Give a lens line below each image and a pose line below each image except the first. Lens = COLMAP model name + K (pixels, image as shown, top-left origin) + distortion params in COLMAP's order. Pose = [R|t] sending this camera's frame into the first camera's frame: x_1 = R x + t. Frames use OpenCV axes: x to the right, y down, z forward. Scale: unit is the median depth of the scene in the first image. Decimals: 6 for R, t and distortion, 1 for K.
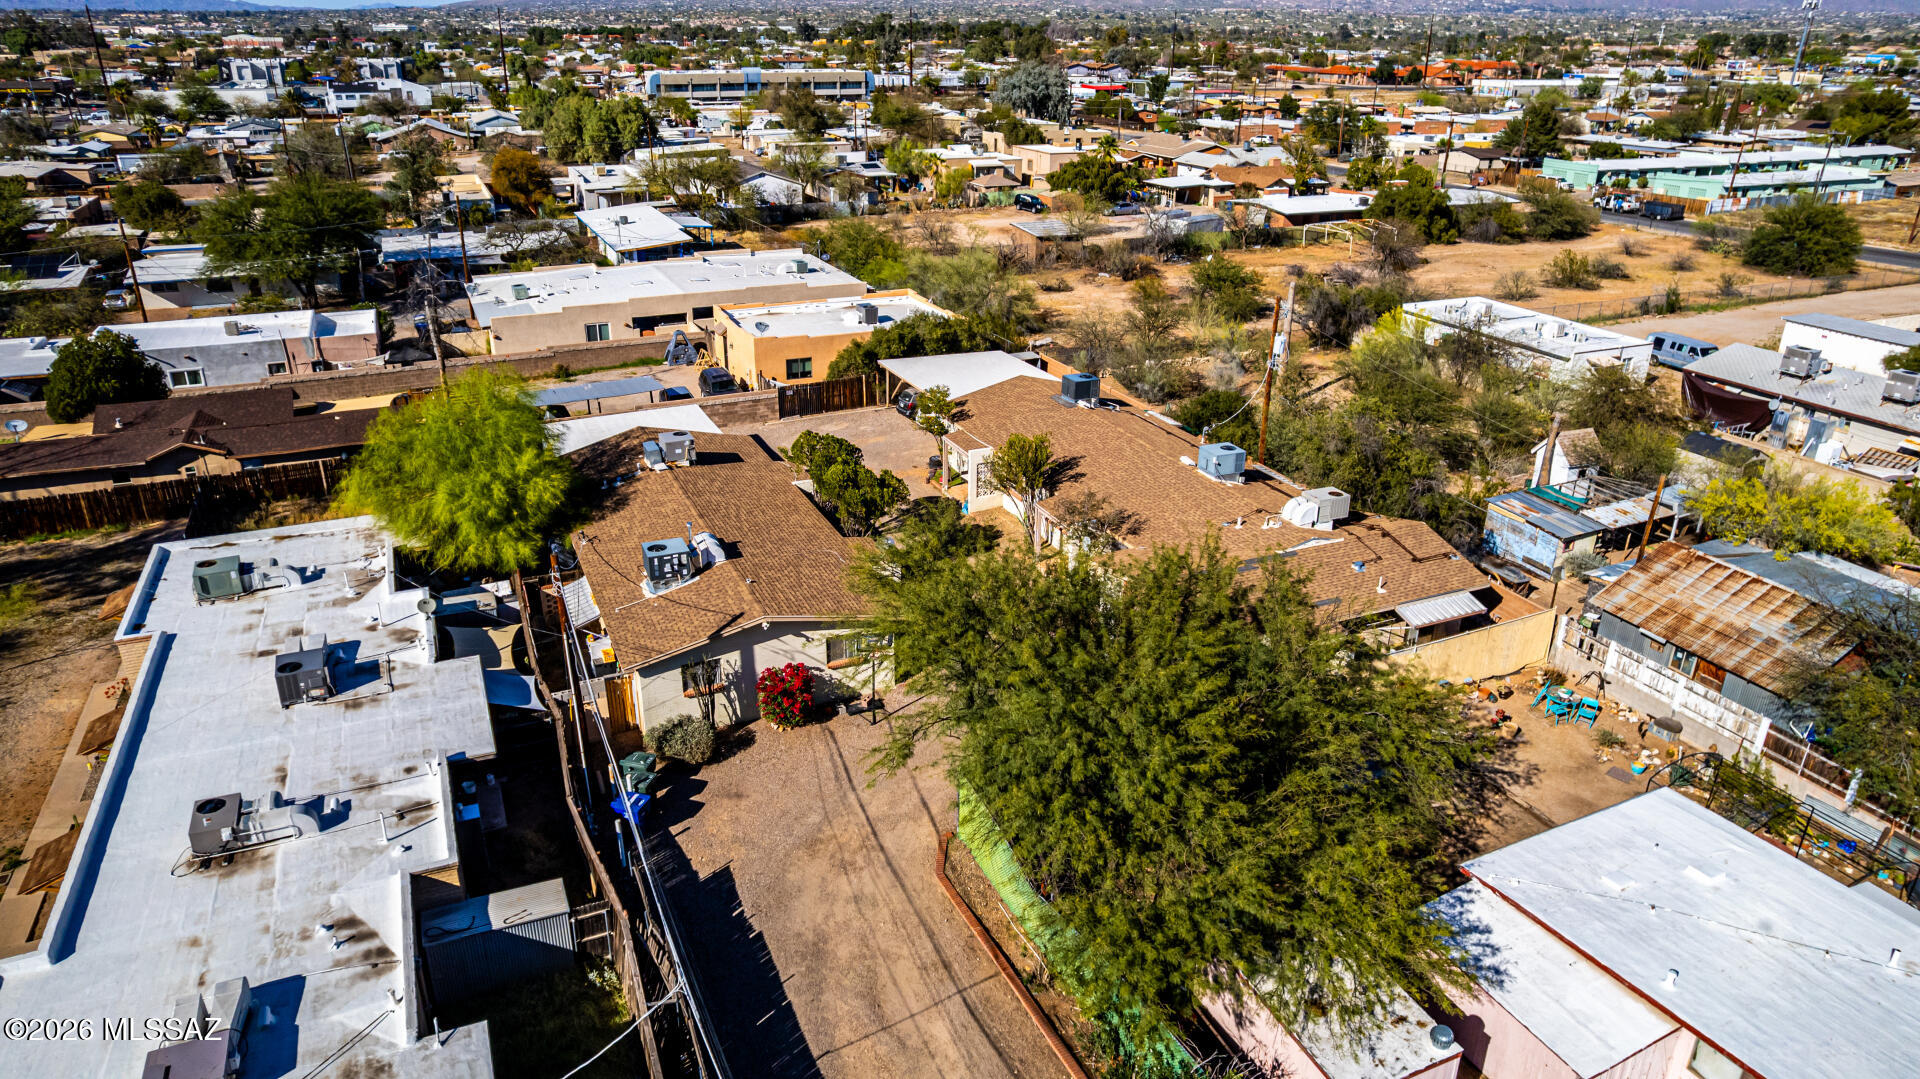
lens RADIAL K [[1225.4, 0, 960.0], [0, 1225.4, 539.5], [0, 0, 1]] dist [-0.083768, 0.073683]
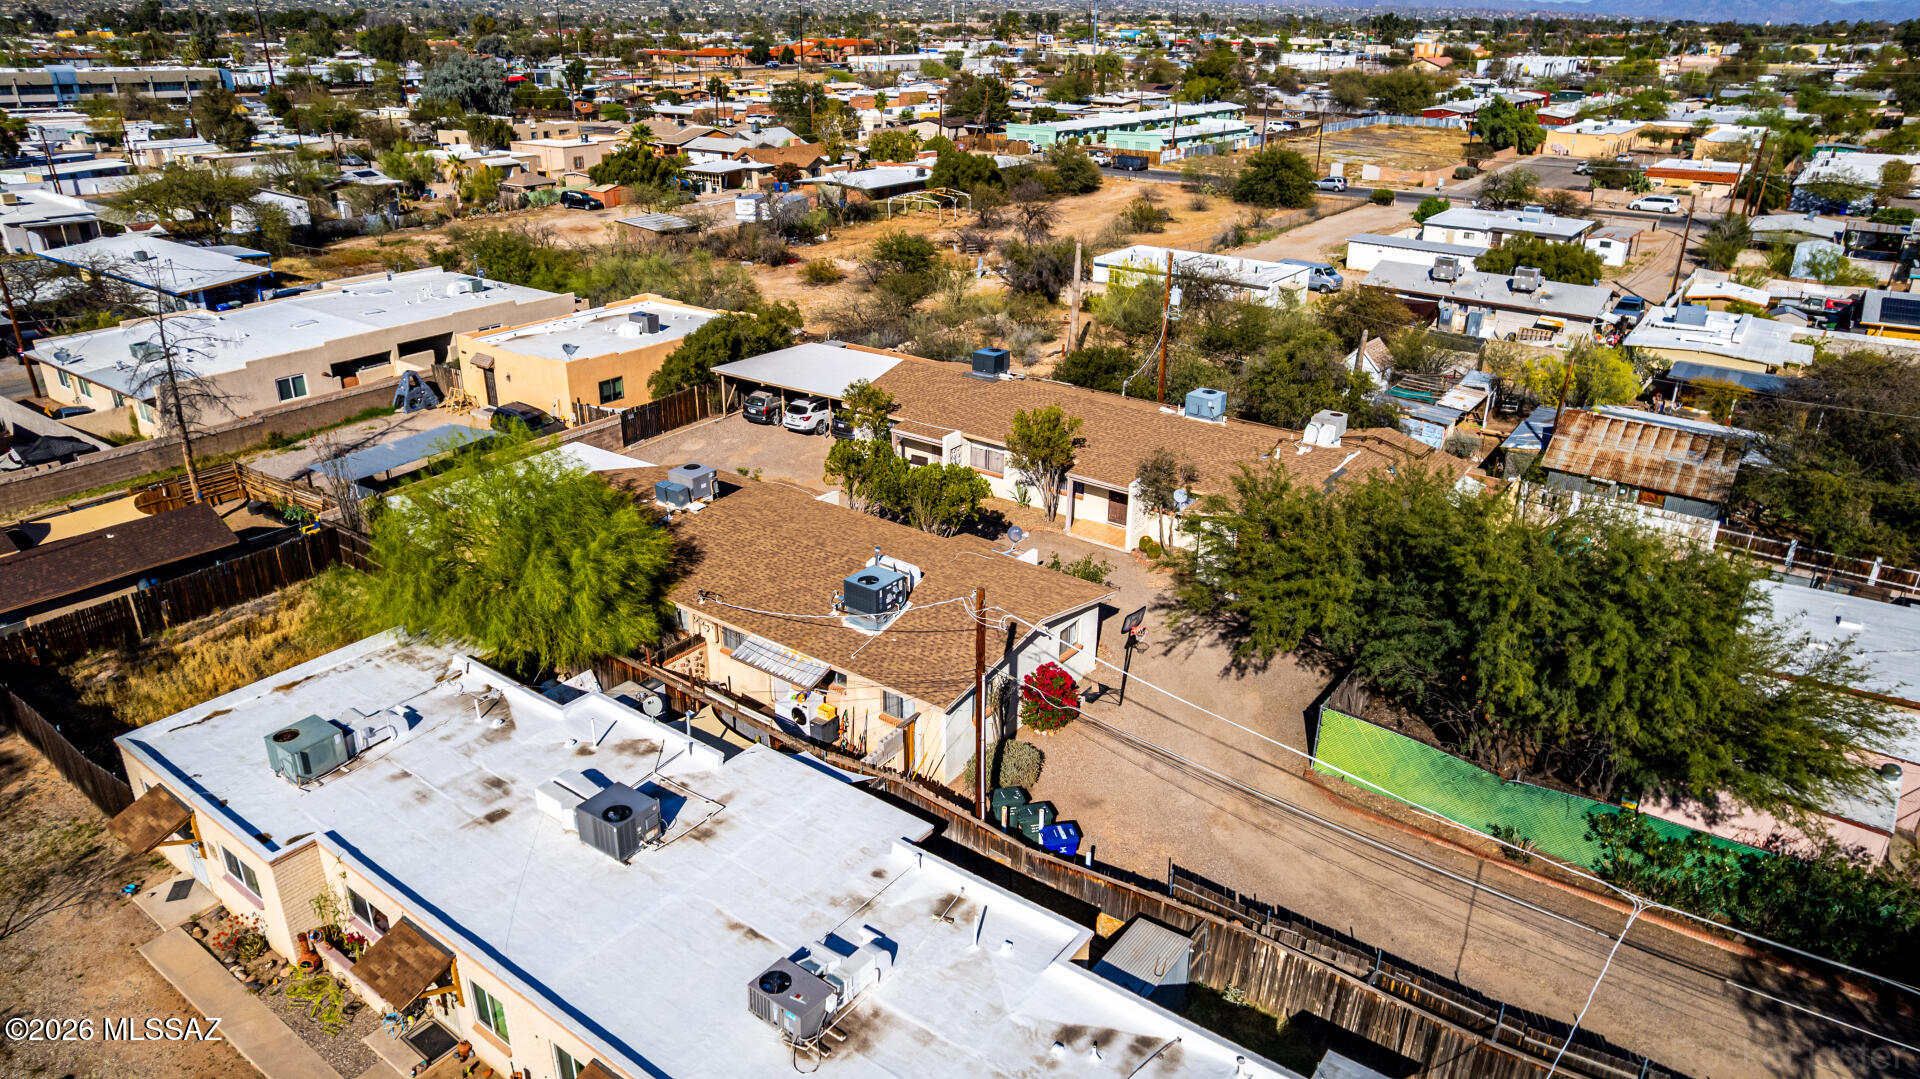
lens RADIAL K [[1225.4, 0, 960.0], [0, 1225.4, 539.5], [0, 0, 1]] dist [-0.083768, 0.073683]
pose [[0.870630, -0.196547, 0.450968, -0.309158], [0.191715, 0.979799, 0.056908, -0.031793], [-0.453043, 0.036912, 0.890724, 0.084869]]
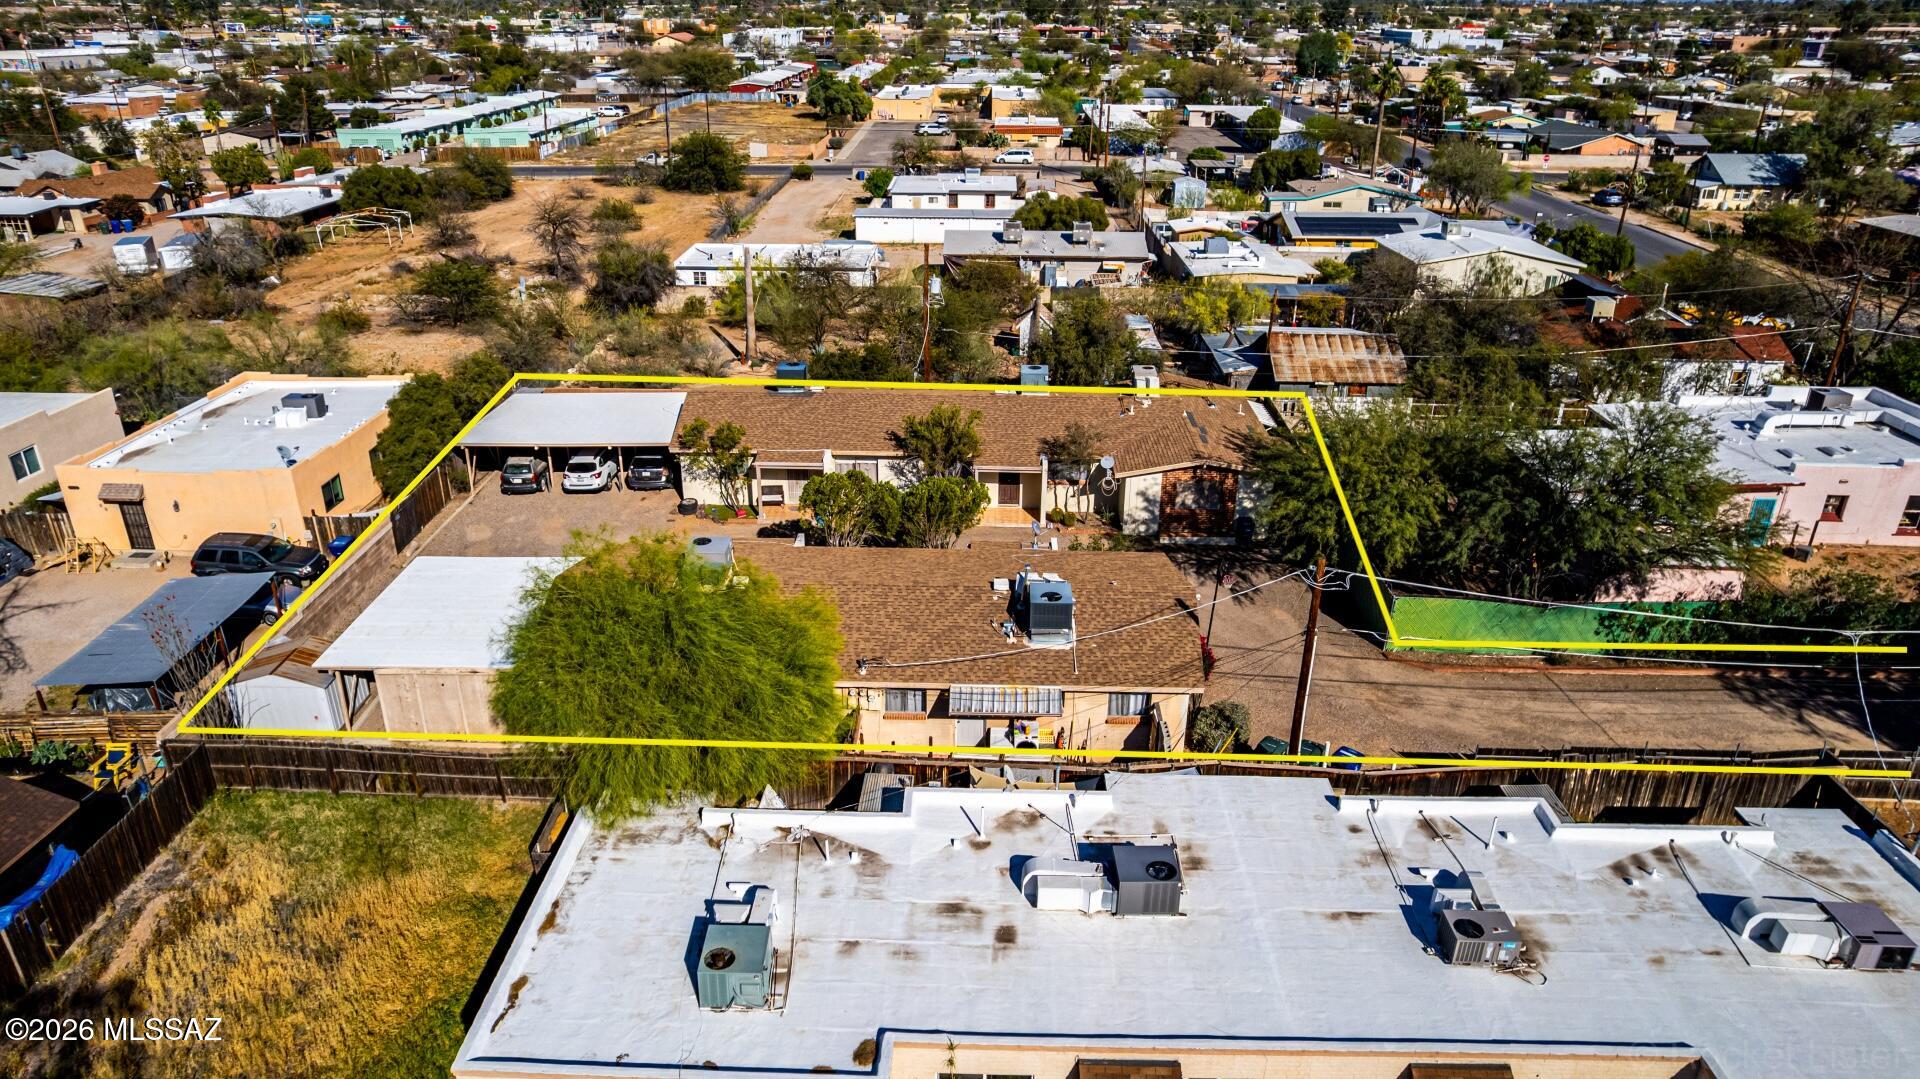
lens RADIAL K [[1223.6, 0, 960.0], [0, 1223.6, 539.5], [0, 0, 1]] dist [-0.075045, 0.063839]
pose [[0.431317, -0.372776, 0.821586, -0.525853], [0.349915, 0.908485, 0.228505, -0.136850], [-0.831580, 0.188927, 0.522285, 0.300030]]
